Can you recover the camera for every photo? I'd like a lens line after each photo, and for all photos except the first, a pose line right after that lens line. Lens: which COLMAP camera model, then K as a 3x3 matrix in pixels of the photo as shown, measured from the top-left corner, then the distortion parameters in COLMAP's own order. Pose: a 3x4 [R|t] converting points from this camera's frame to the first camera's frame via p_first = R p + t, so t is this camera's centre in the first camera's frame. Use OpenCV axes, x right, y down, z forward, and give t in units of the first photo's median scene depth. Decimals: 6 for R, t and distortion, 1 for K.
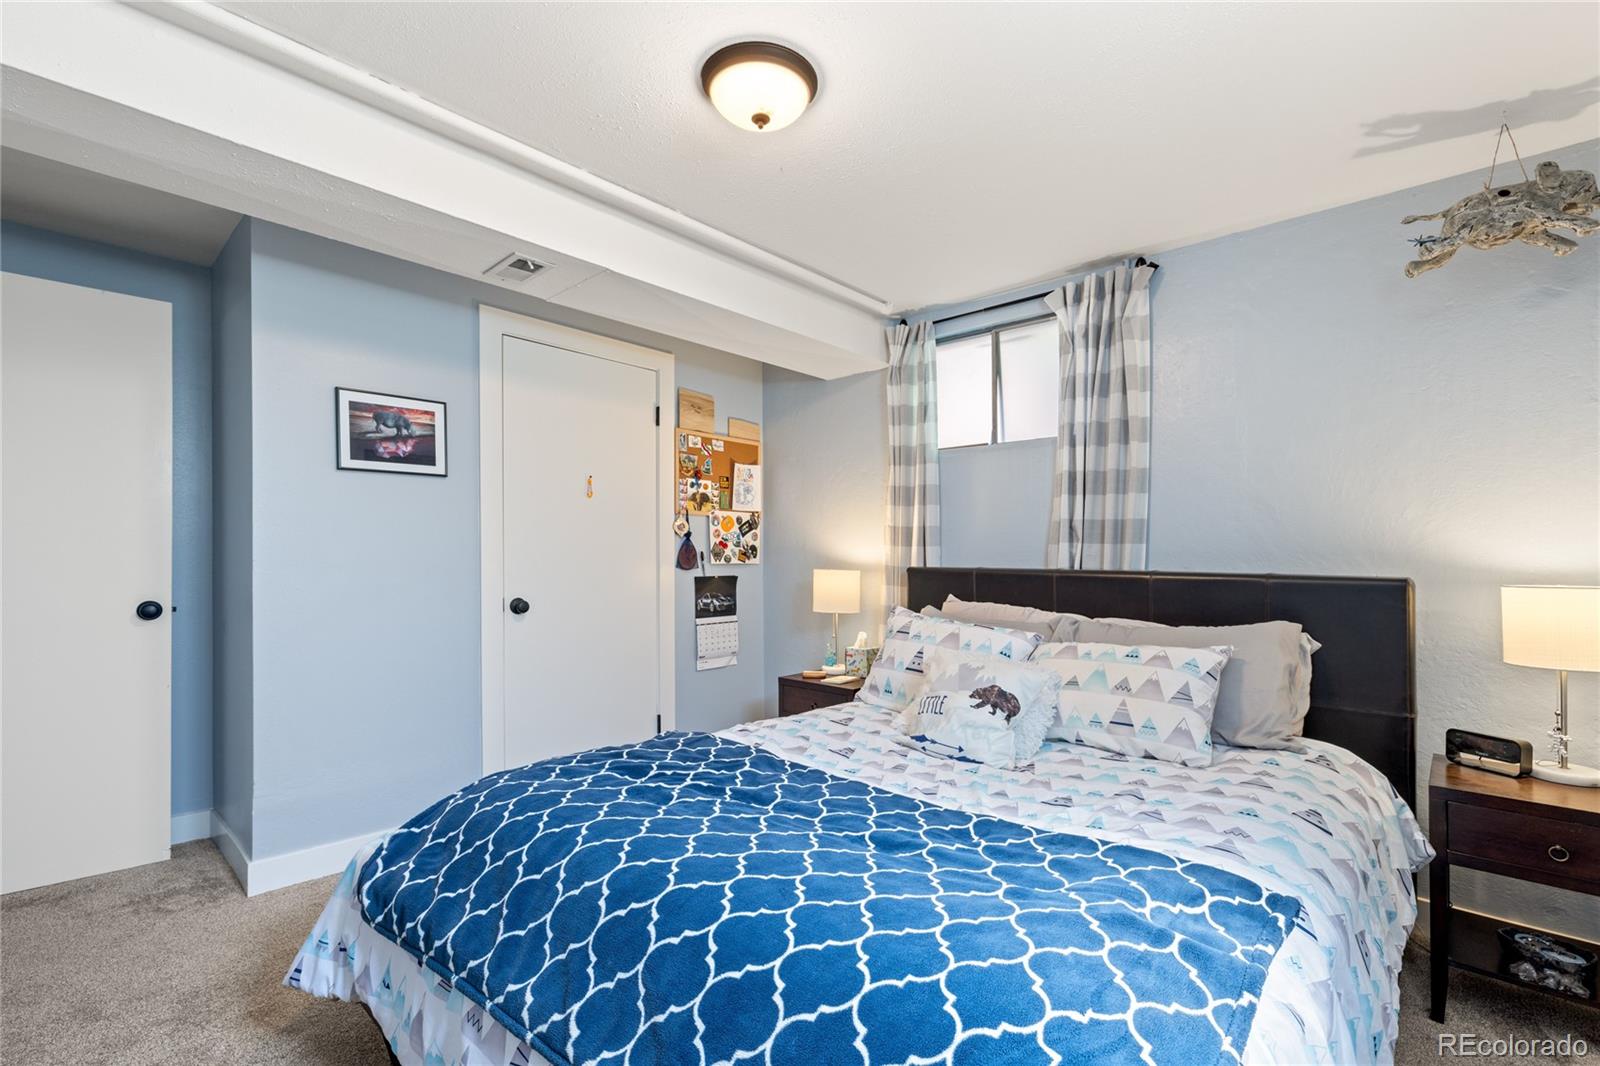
lens RADIAL K [[710.0, 0, 802.3], [0, 710.0, 555.9], [0, 0, 1]] dist [0.028595, -0.000003]
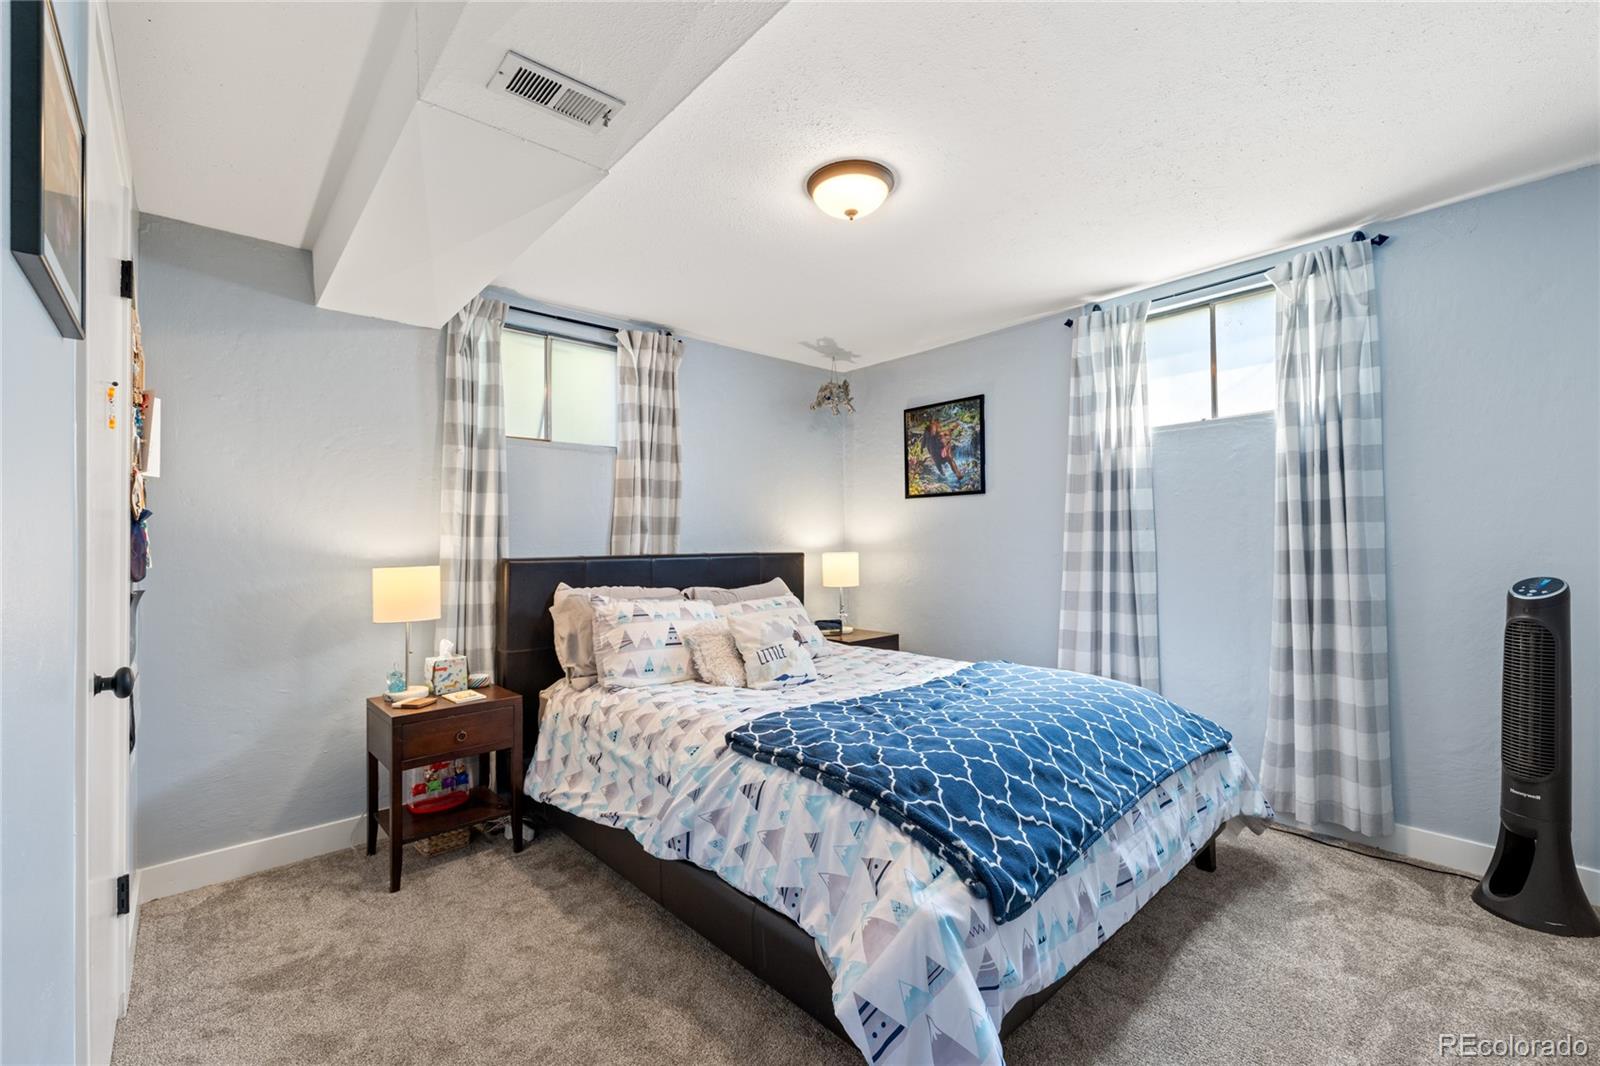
lens RADIAL K [[678.4, 0, 787.8], [0, 678.4, 537.4], [0, 0, 1]] dist [-0.001331, 0.000044]
pose [[0.105552, -0.002542, 0.994411, -0.824613], [0.014657, 0.999892, 0.001000, -0.009658], [-0.994306, 0.014469, 0.105578, 0.625839]]
